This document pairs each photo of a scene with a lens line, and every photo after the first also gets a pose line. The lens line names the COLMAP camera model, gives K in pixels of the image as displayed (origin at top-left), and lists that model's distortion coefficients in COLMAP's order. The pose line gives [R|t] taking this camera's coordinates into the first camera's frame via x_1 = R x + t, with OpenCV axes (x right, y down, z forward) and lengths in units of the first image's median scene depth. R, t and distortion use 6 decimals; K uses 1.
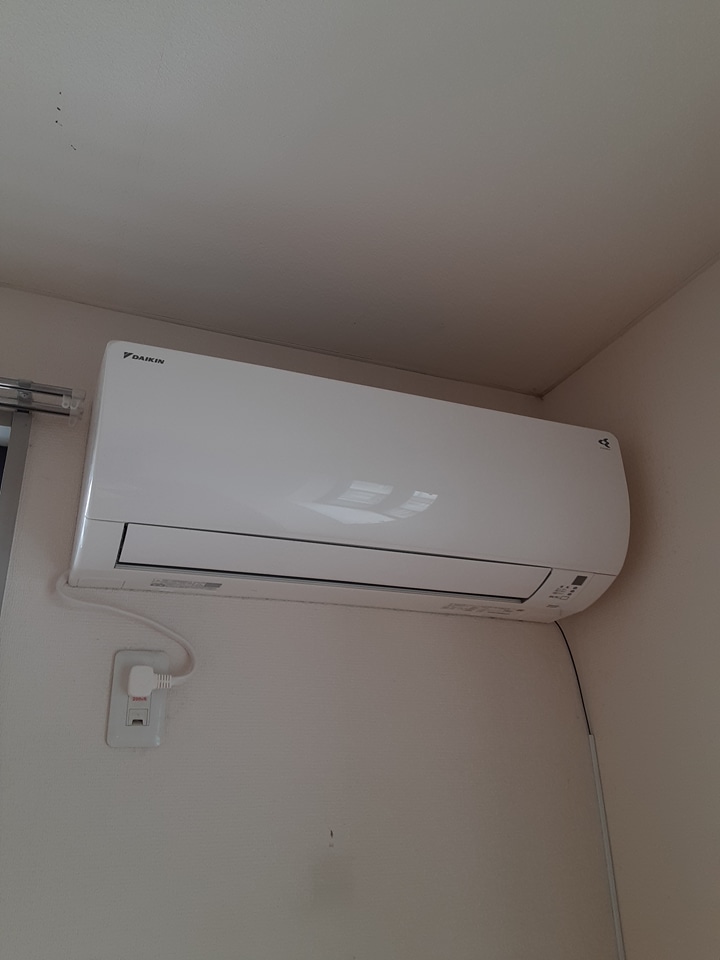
lens RADIAL K [[774.7, 0, 345.4], [0, 774.7, 473.3], [0, 0, 1]] dist [0.114738, -0.158430]
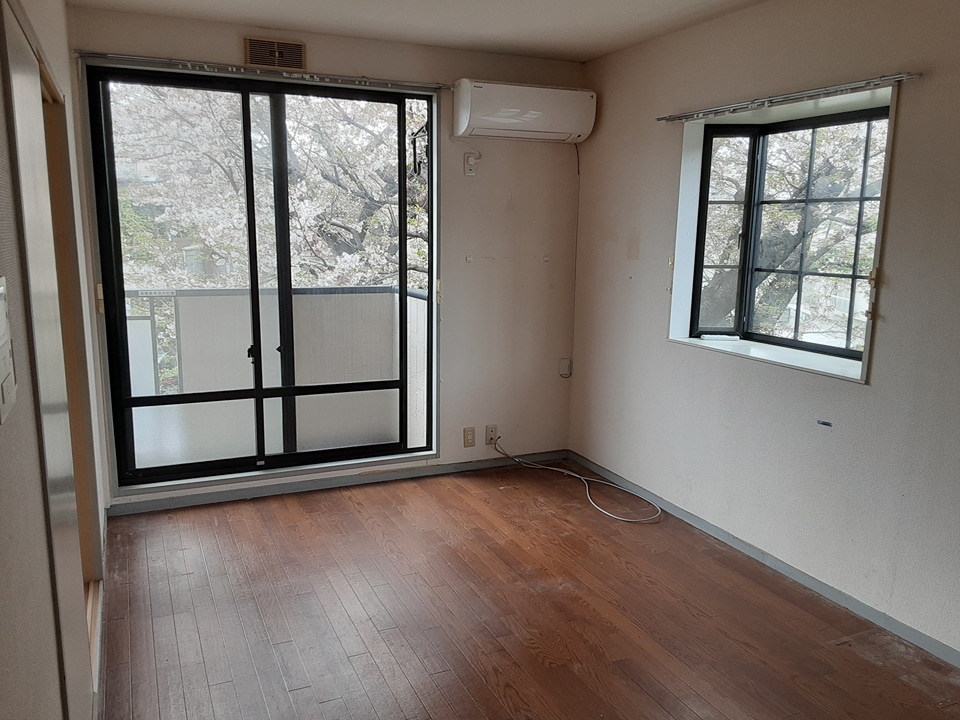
lens RADIAL K [[774.7, 0, 468.8], [0, 774.7, 372.5], [0, 0, 1]] dist [0.114738, -0.158430]
pose [[0.998973, 0.022362, 0.039414, -0.367229], [-0.040842, 0.821135, 0.569271, -1.070978], [-0.019634, -0.570296, 0.821205, -2.797101]]
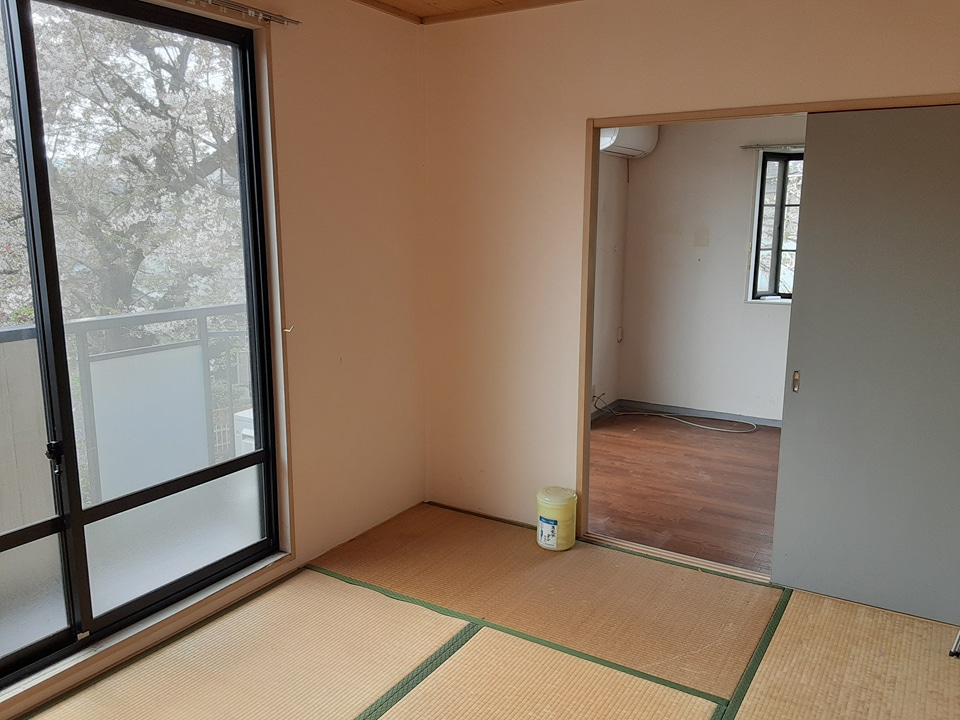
lens RADIAL K [[774.7, 0, 468.8], [0, 774.7, 372.5], [0, 0, 1]] dist [0.114738, -0.158430]
pose [[0.803394, -0.096492, 0.587577, -3.689215], [-0.254965, 0.835998, 0.485901, -0.837897], [-0.538099, -0.540182, 0.647034, -2.383792]]
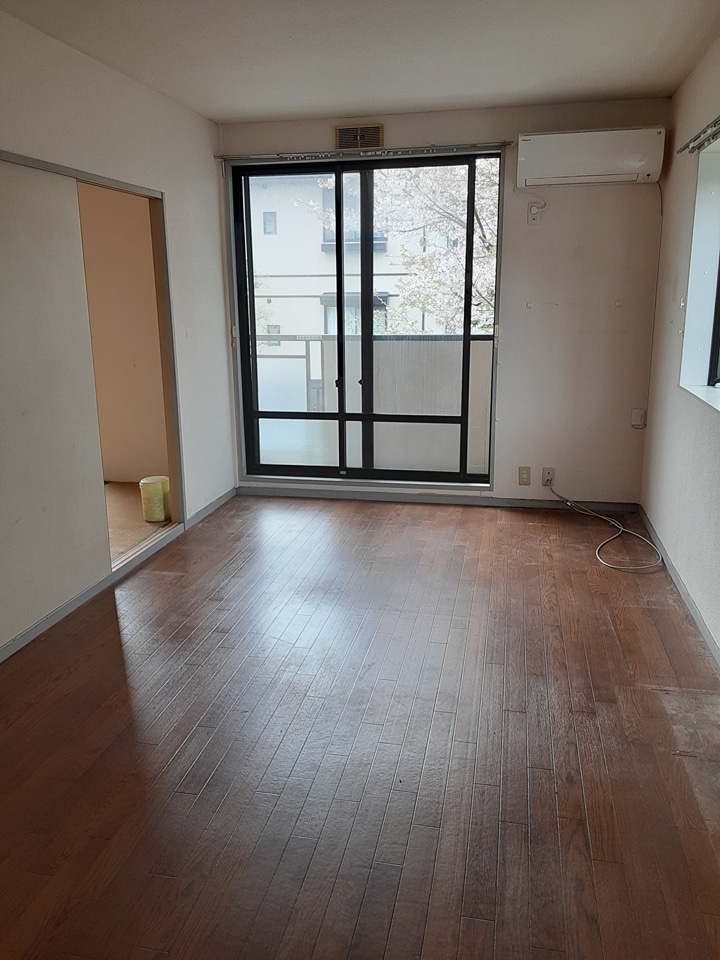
lens RADIAL K [[774.7, 0, 345.4], [0, 774.7, 473.3], [0, 0, 1]] dist [0.114738, -0.158430]
pose [[0.827169, 0.134709, -0.545569, 1.336847], [0.226992, 0.808022, 0.543668, -1.074861], [0.514069, -0.573545, 0.637793, -2.922129]]
